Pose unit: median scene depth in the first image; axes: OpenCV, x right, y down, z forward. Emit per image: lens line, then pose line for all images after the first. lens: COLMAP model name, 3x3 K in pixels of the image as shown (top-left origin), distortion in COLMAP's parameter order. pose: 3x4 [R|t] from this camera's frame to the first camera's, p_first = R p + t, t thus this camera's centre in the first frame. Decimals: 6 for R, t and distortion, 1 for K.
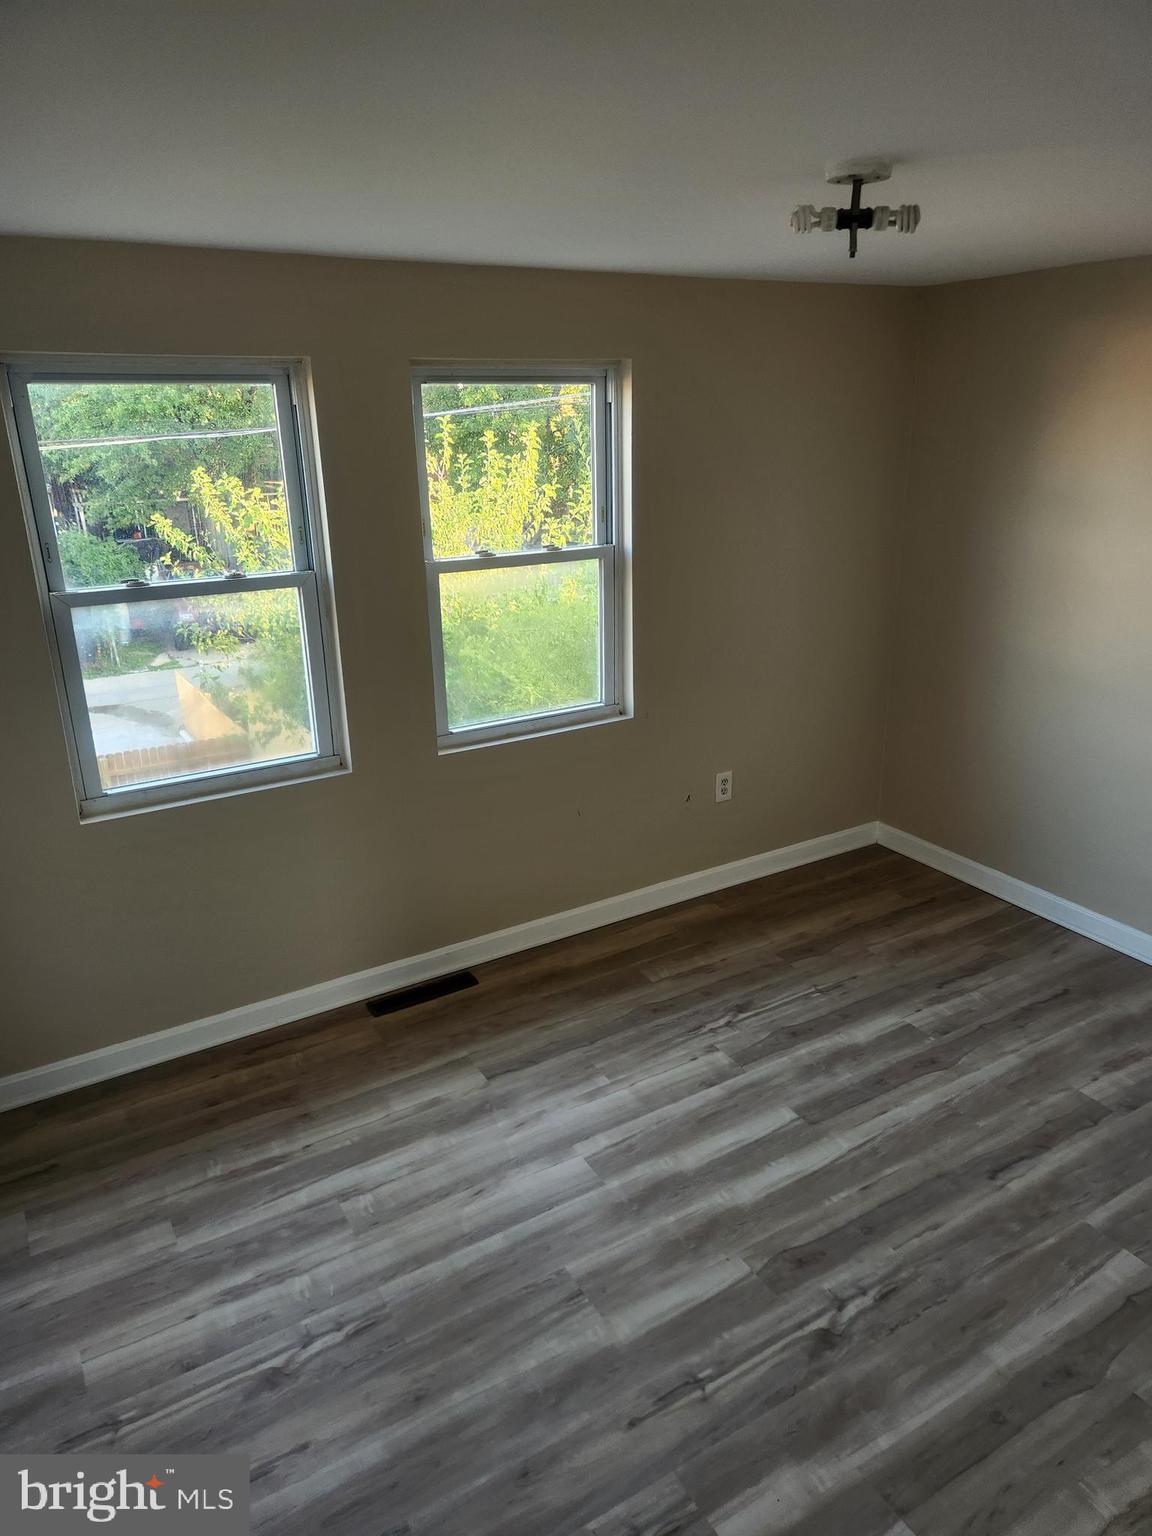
lens RADIAL K [[977.8, 0, 576.0], [0, 977.8, 768.0], [0, 0, 1]] dist [0.051439, -0.043207]
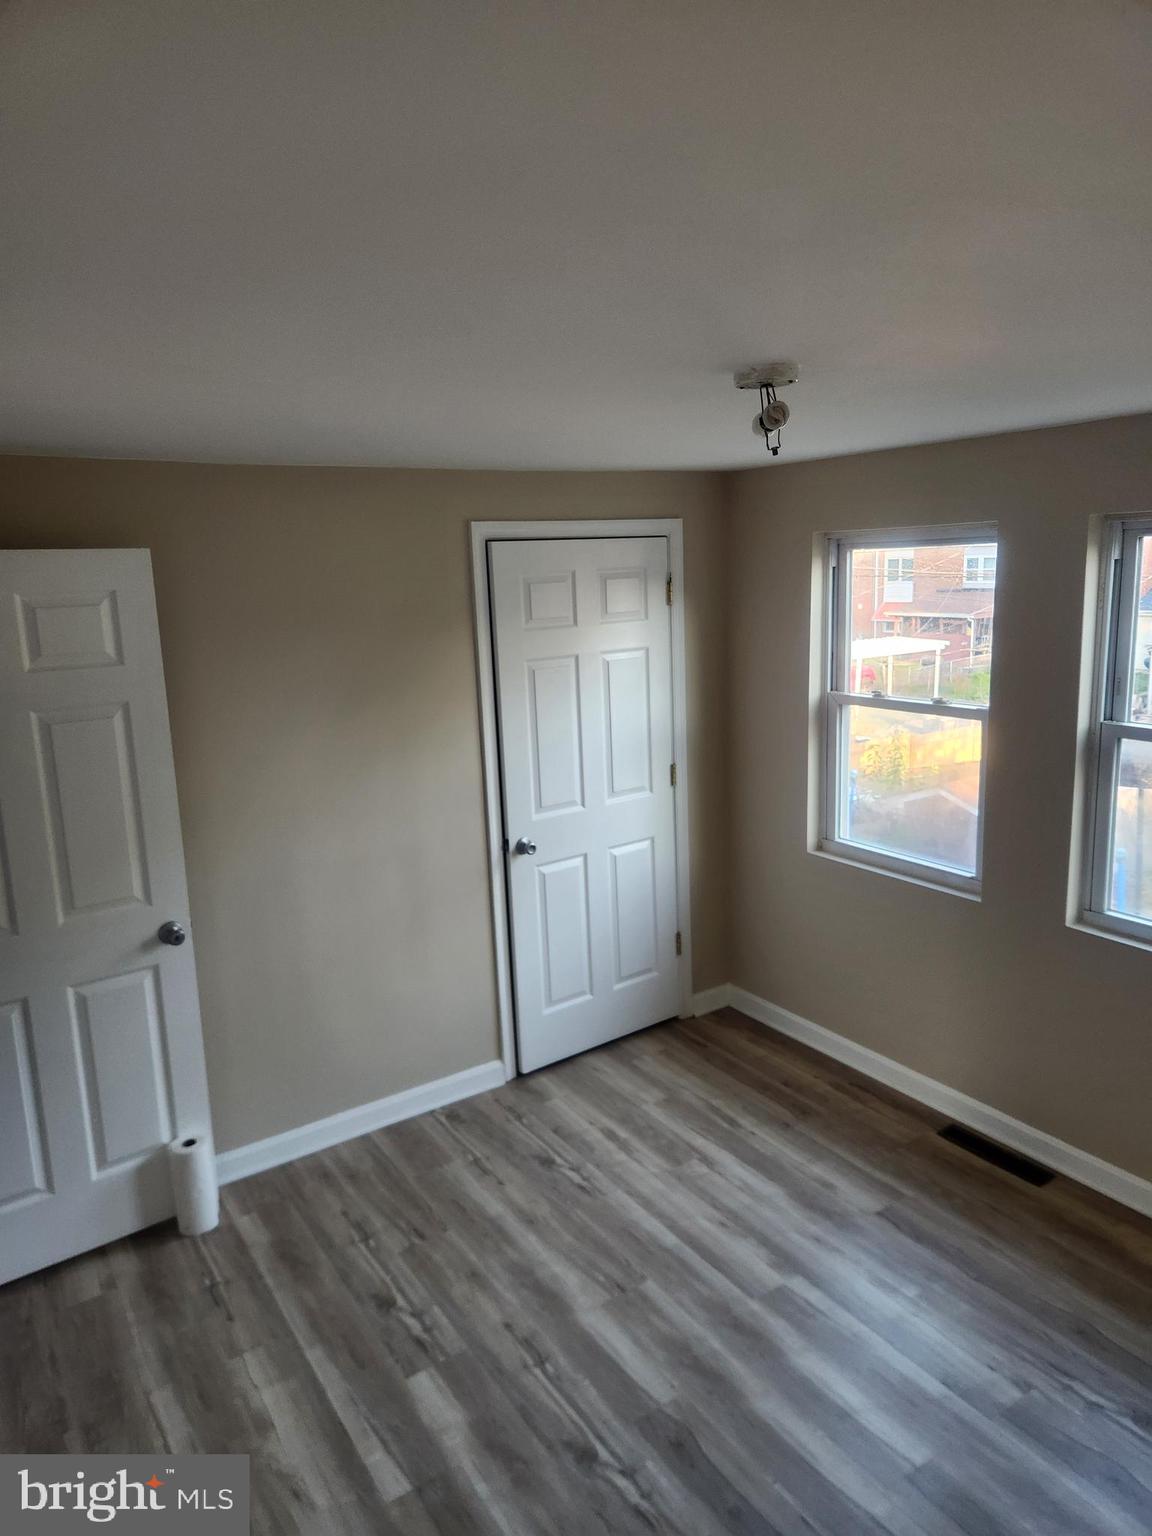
lens RADIAL K [[977.8, 0, 576.0], [0, 977.8, 768.0], [0, 0, 1]] dist [0.051439, -0.043207]
pose [[0.090584, 0.221297, -0.970990, 0.951562], [-0.315693, 0.931096, 0.182754, -0.236930], [0.944528, 0.289980, 0.154205, 0.545329]]
